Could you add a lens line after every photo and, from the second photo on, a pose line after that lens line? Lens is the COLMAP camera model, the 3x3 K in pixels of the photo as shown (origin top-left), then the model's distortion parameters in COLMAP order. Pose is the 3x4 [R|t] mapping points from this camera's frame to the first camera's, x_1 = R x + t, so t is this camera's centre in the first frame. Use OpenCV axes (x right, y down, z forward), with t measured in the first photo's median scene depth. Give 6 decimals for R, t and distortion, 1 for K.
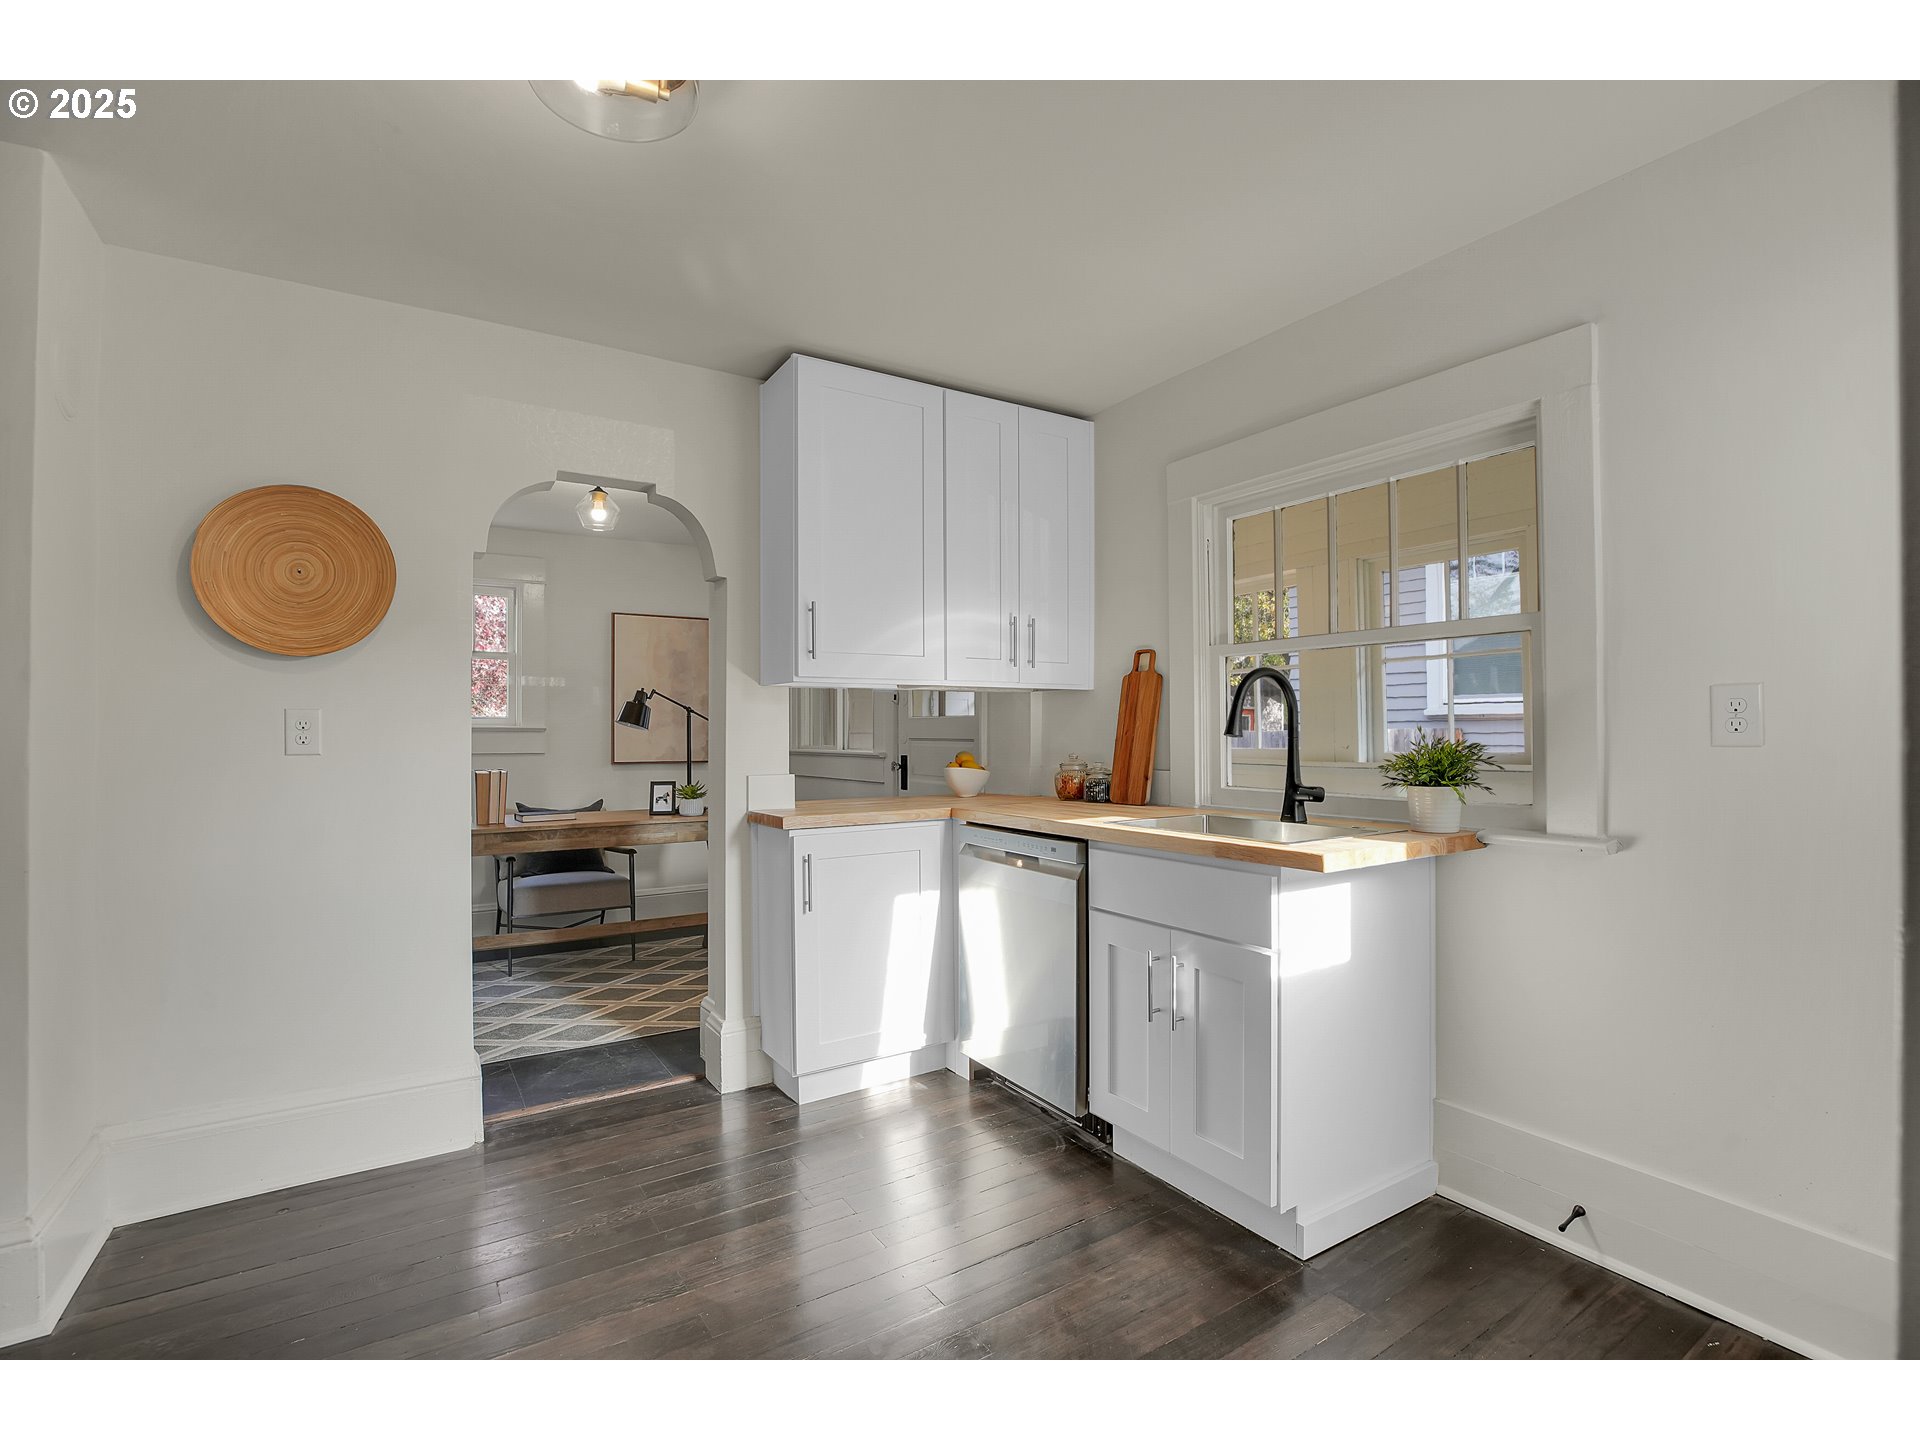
lens RADIAL K [[868.6, 0, 952.7], [0, 868.6, 729.2], [0, 0, 1]] dist [-0.018096, 0.001786]
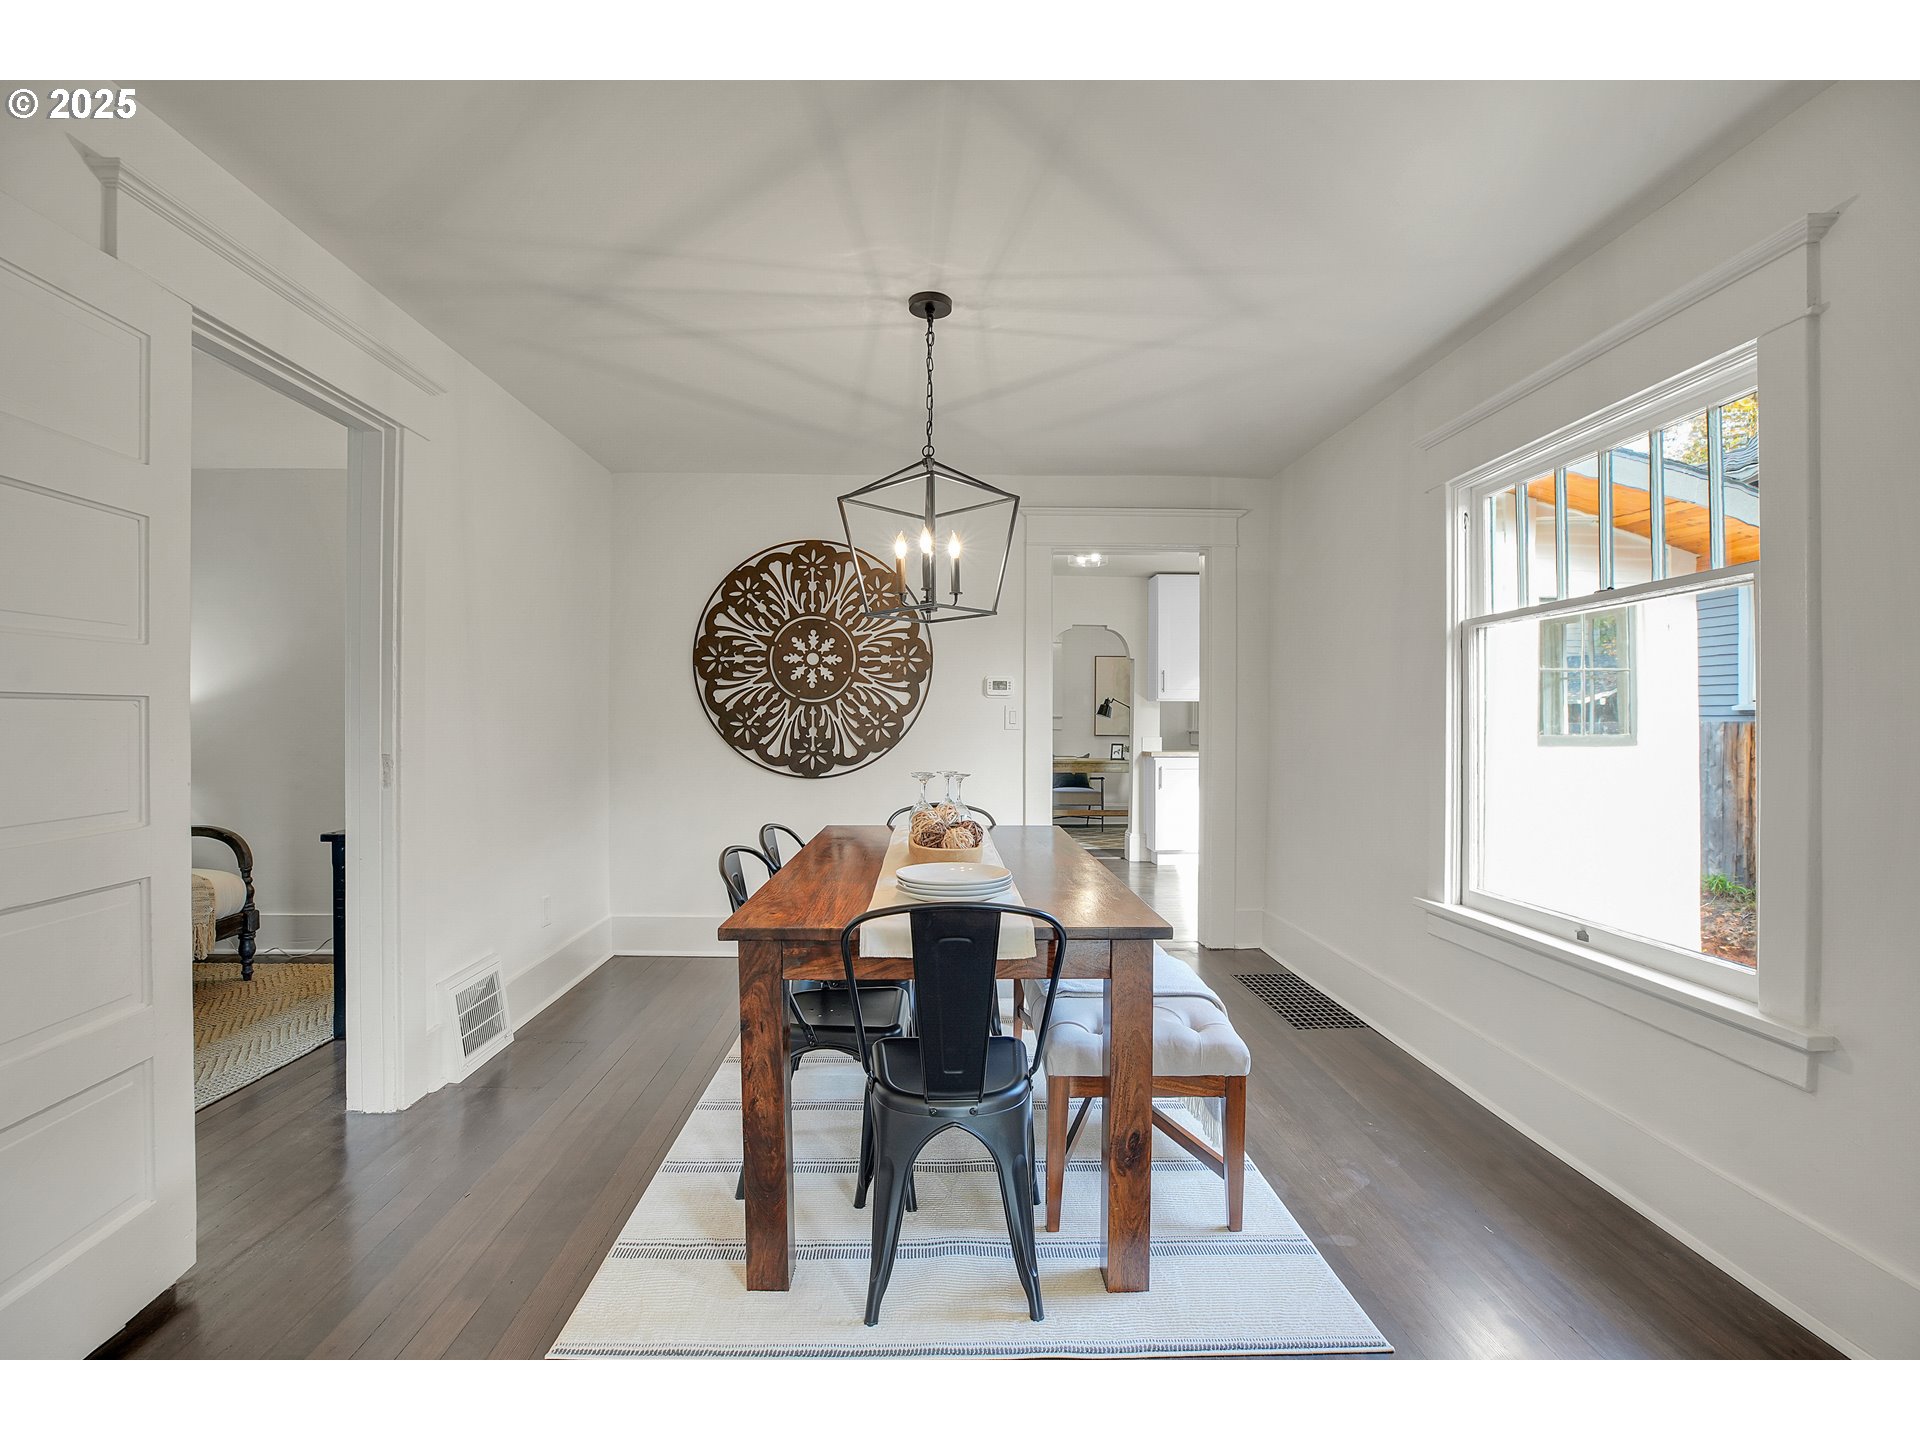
lens RADIAL K [[868.6, 0, 952.4], [0, 868.6, 719.6], [0, 0, 1]] dist [-0.018096, 0.001786]
pose [[0.852427, 0.008388, -0.522779, 0.623342], [-0.006478, 0.999964, 0.005482, -0.008707], [0.522806, -0.001287, 0.852451, -1.458135]]
